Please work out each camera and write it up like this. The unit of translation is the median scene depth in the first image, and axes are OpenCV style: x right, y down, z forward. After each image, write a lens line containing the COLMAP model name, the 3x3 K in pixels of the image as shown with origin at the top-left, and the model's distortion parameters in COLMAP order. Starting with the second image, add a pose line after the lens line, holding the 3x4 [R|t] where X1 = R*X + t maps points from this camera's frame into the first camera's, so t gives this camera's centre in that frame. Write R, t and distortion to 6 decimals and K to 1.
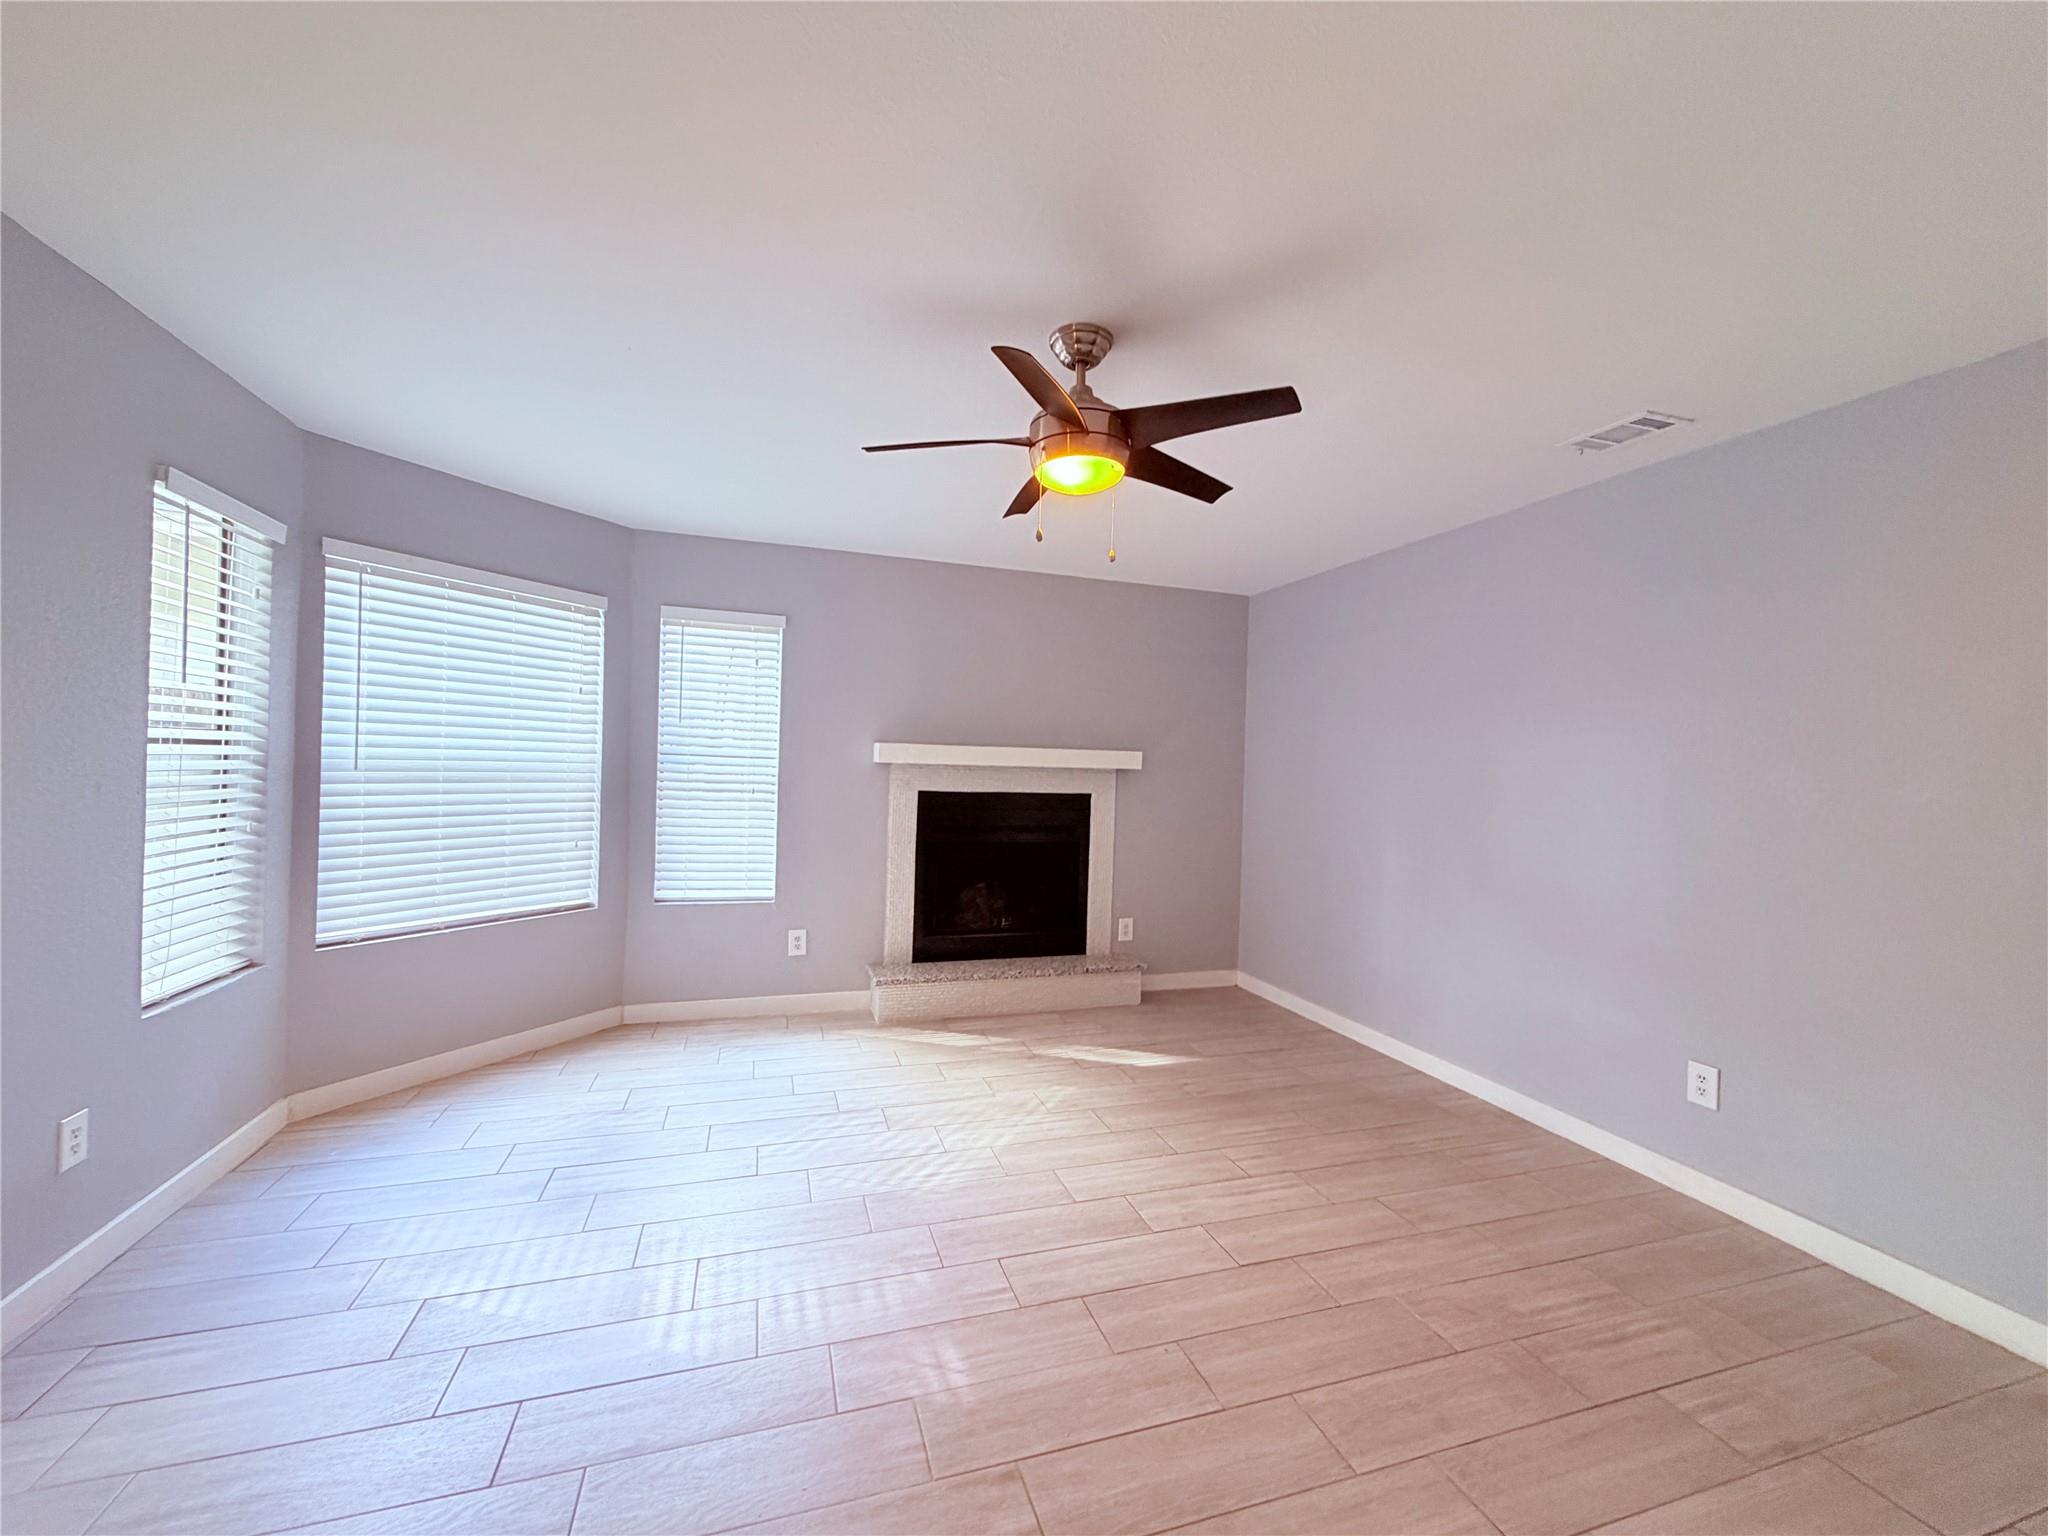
lens RADIAL K [[819.7, 0, 1020.3], [0, 819.7, 768.0], [0, 0, 1]] dist [-0.001085, 0.000232]
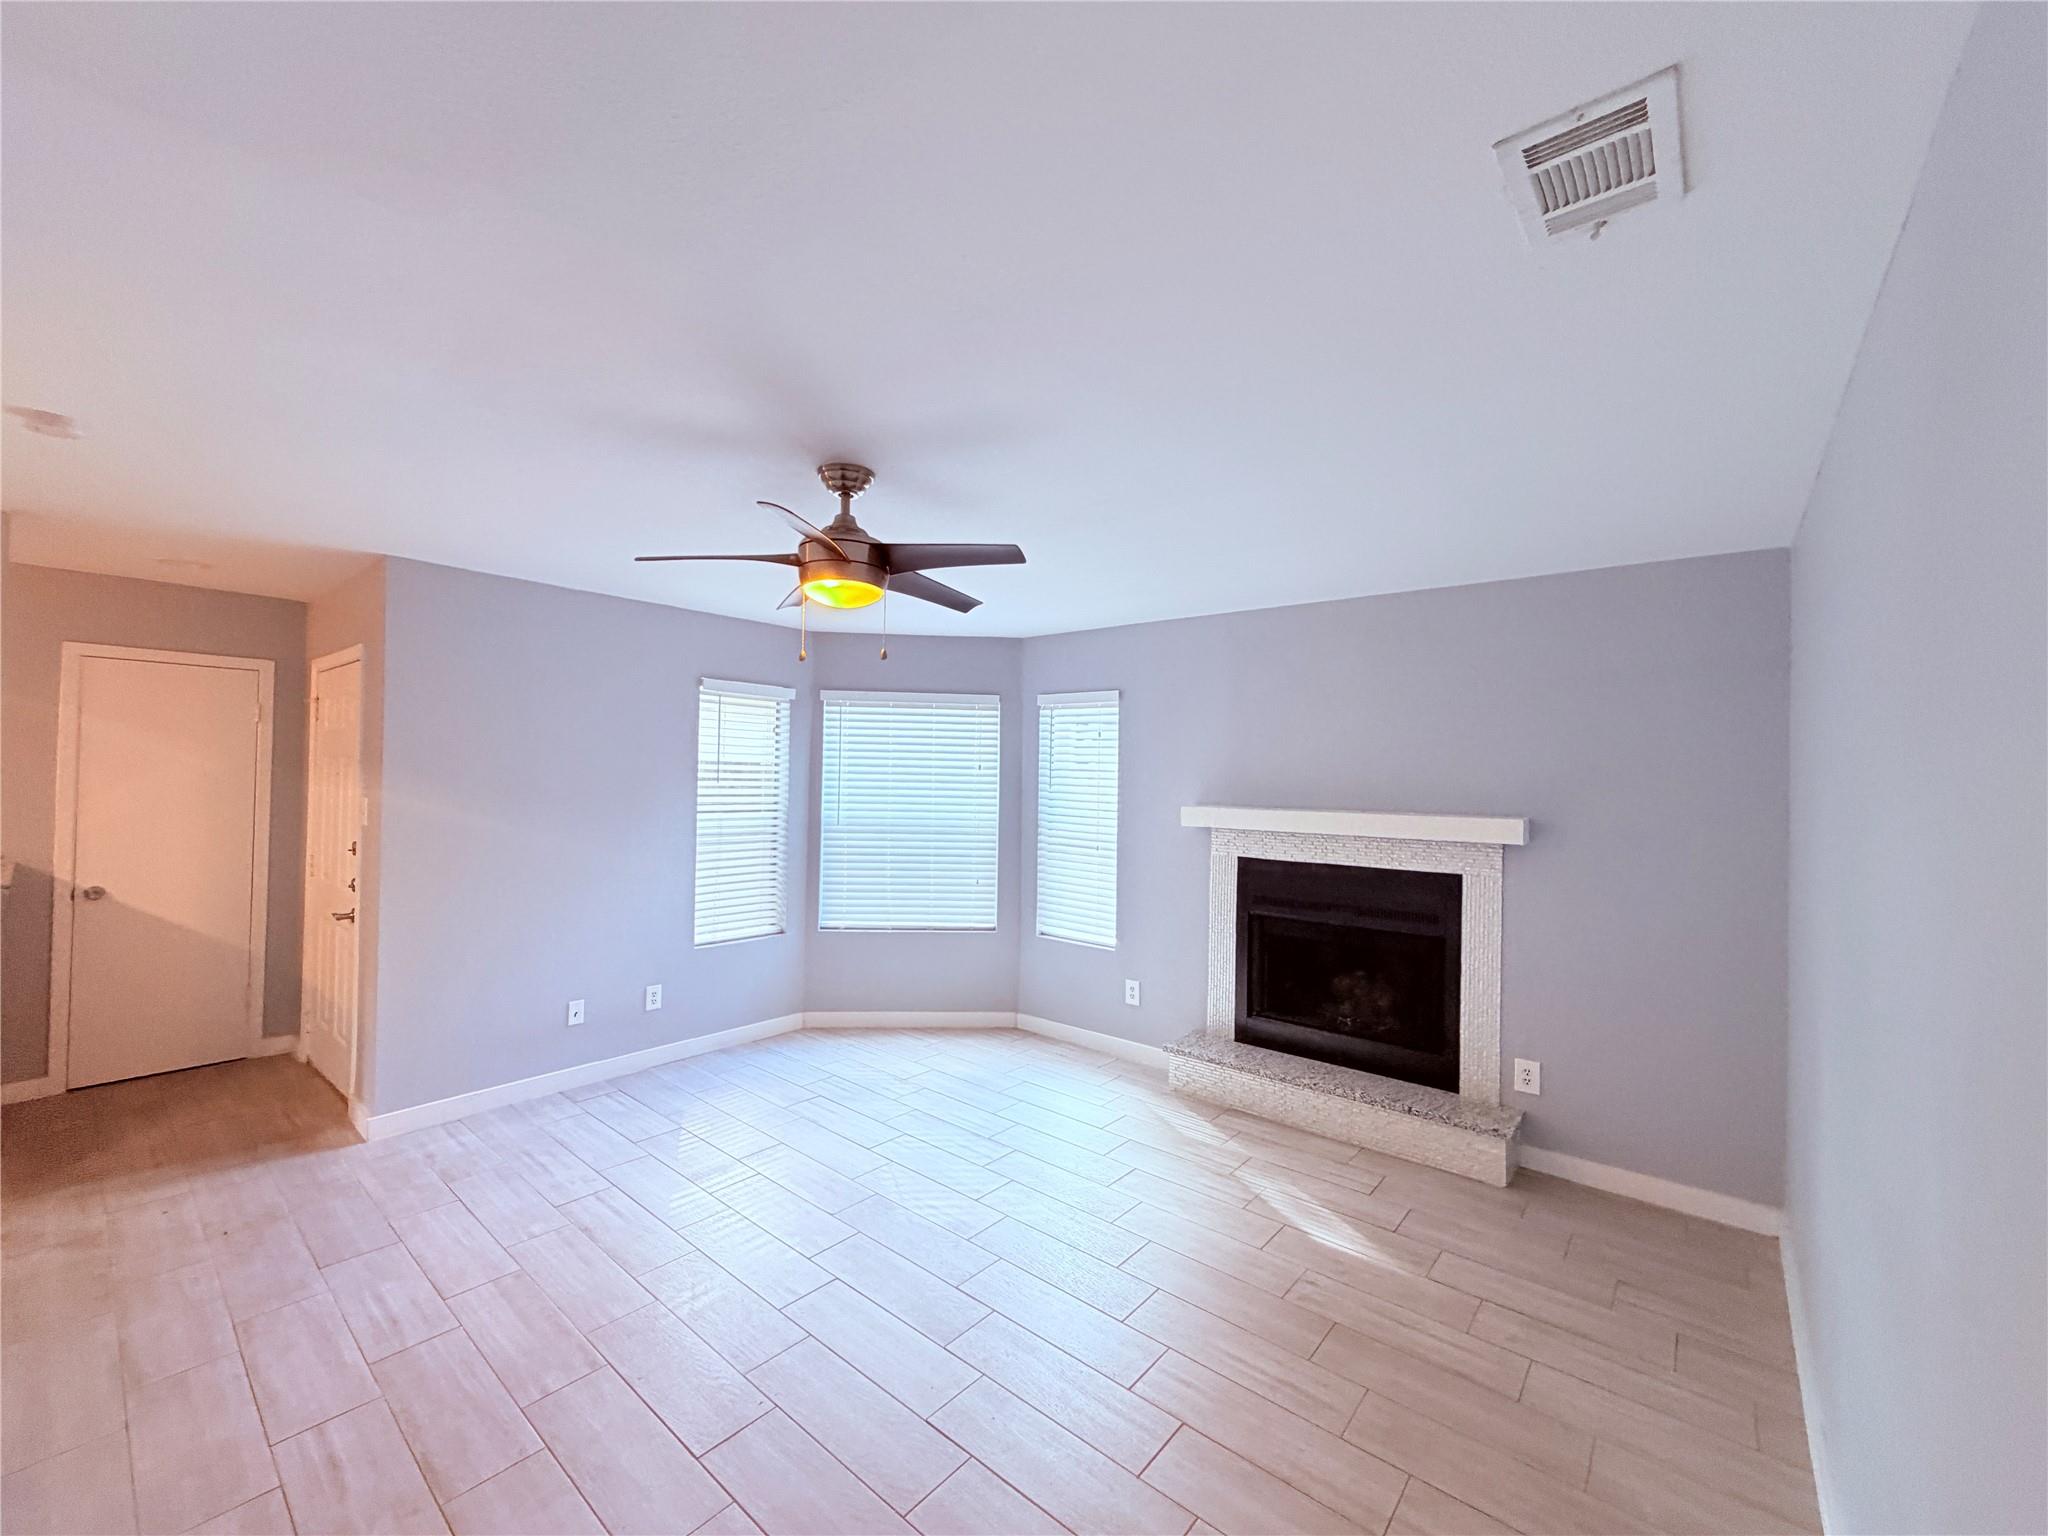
lens RADIAL K [[818.1, 0, 1020.1], [0, 818.1, 768.5], [0, 0, 1]] dist [0.000610, -0.000290]
pose [[0.530604, -0.028092, -0.847154, 0.619912], [-0.008529, 0.999223, -0.038476, -0.040073], [0.847577, 0.027641, 0.529952, 0.333193]]
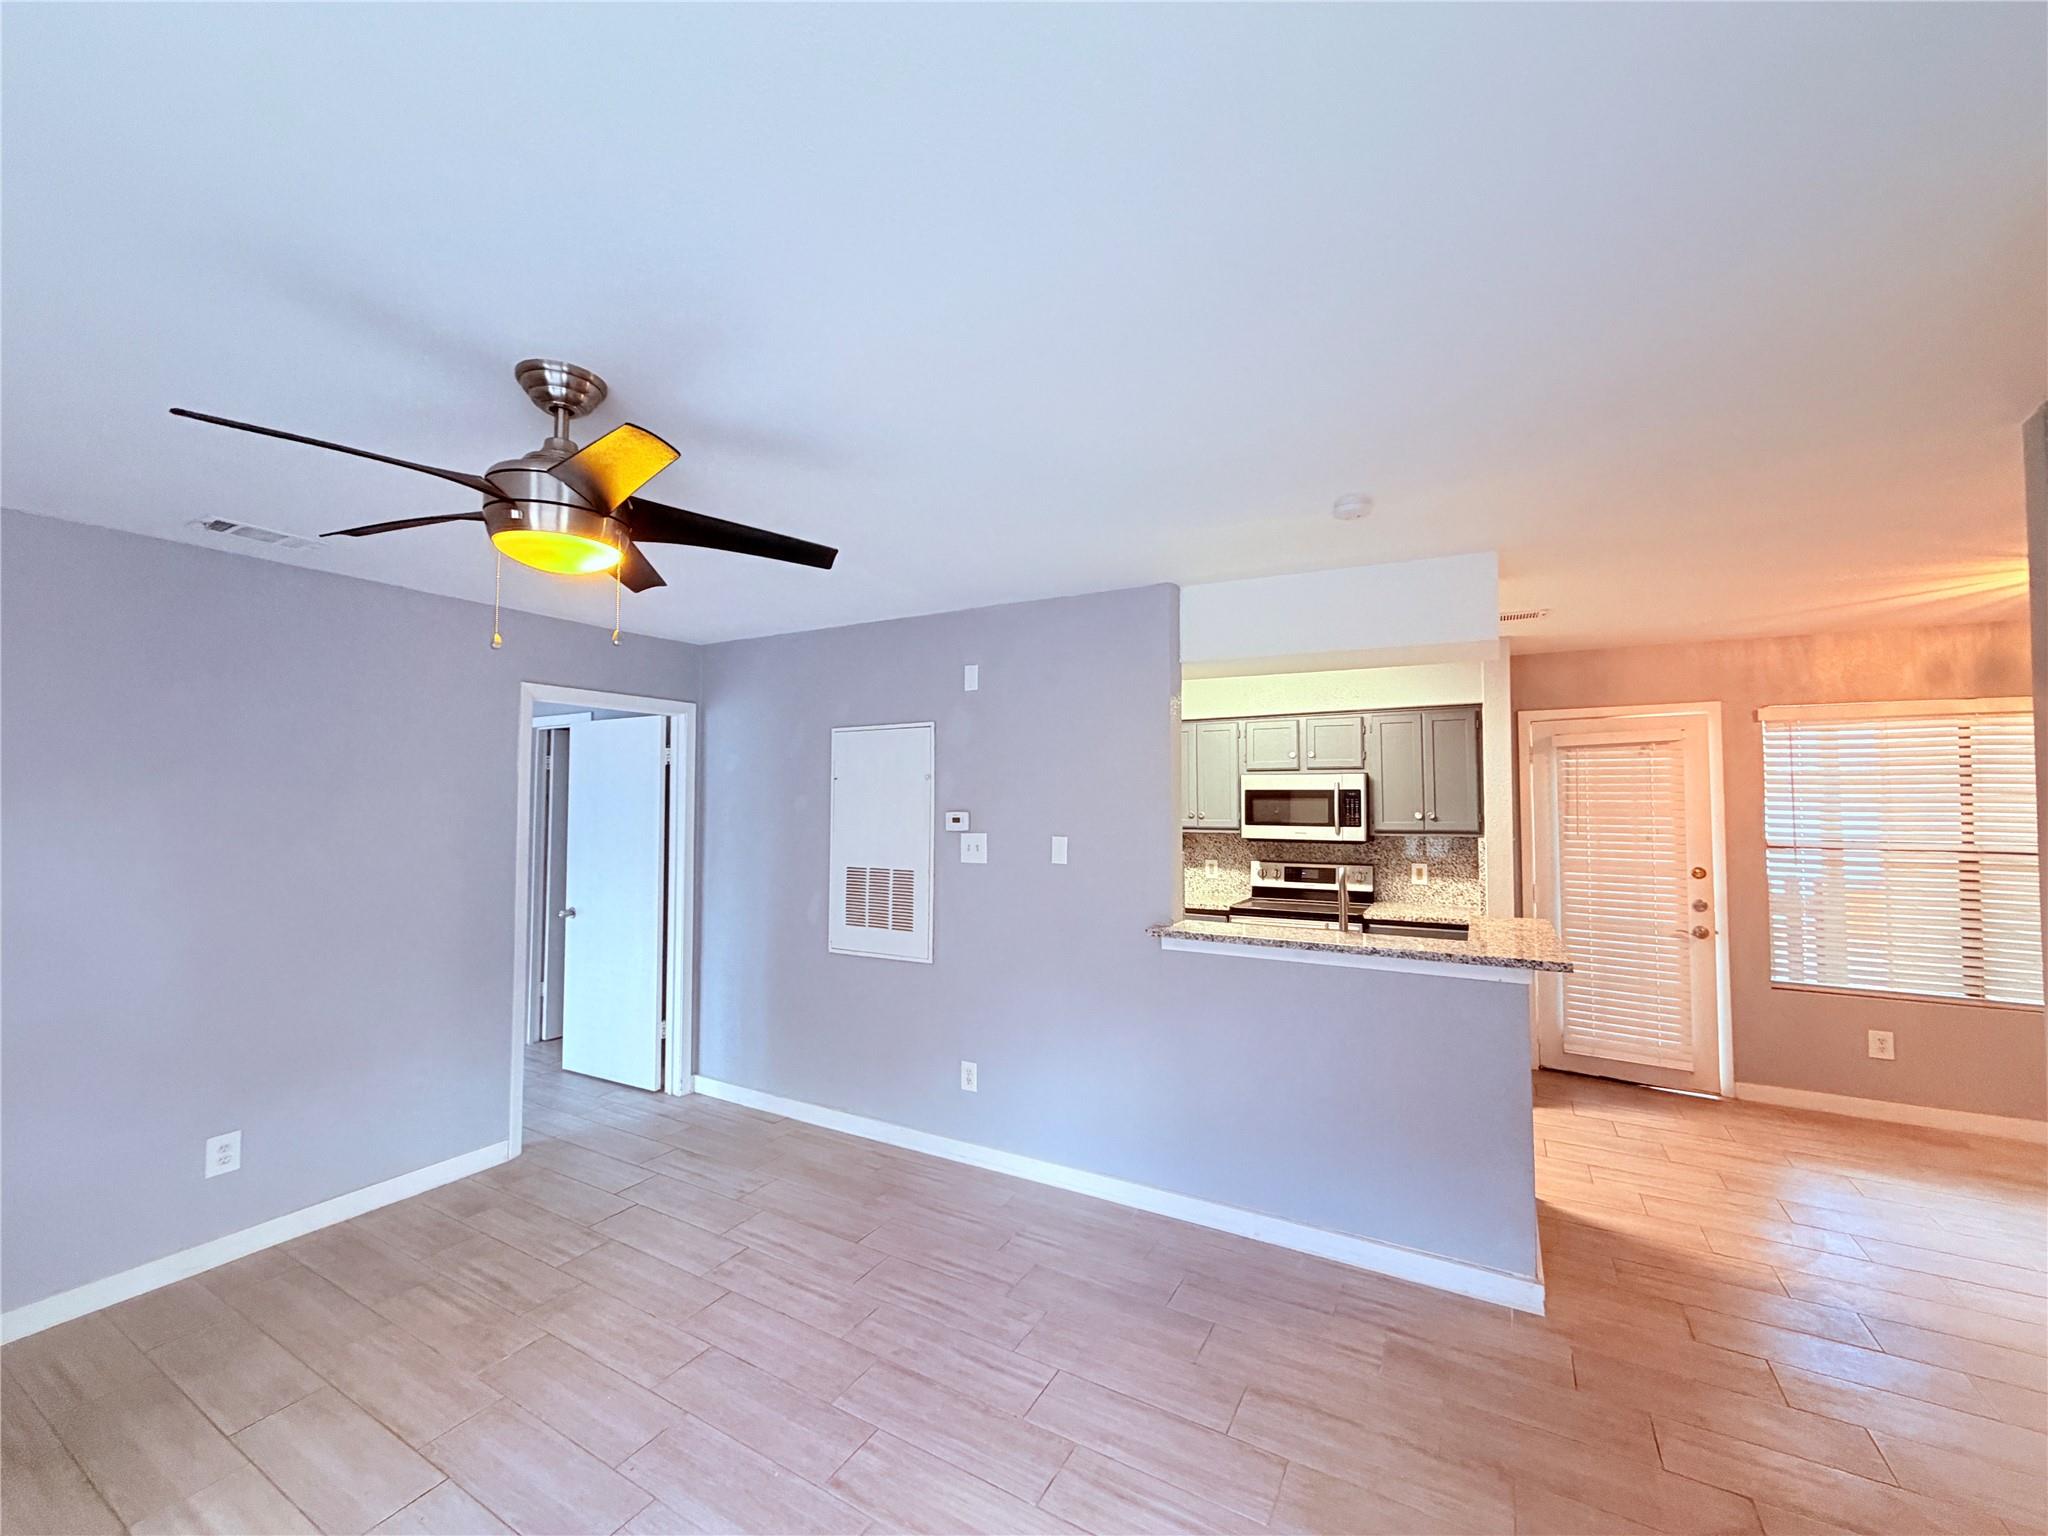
lens RADIAL K [[818.1, 0, 1020.1], [0, 818.1, 768.5], [0, 0, 1]] dist [0.000610, -0.000290]
pose [[-0.673172, -0.002094, 0.739483, -0.435557], [-0.017174, 0.999771, -0.012802, -0.078669], [-0.739287, -0.021318, -0.673053, 0.647465]]
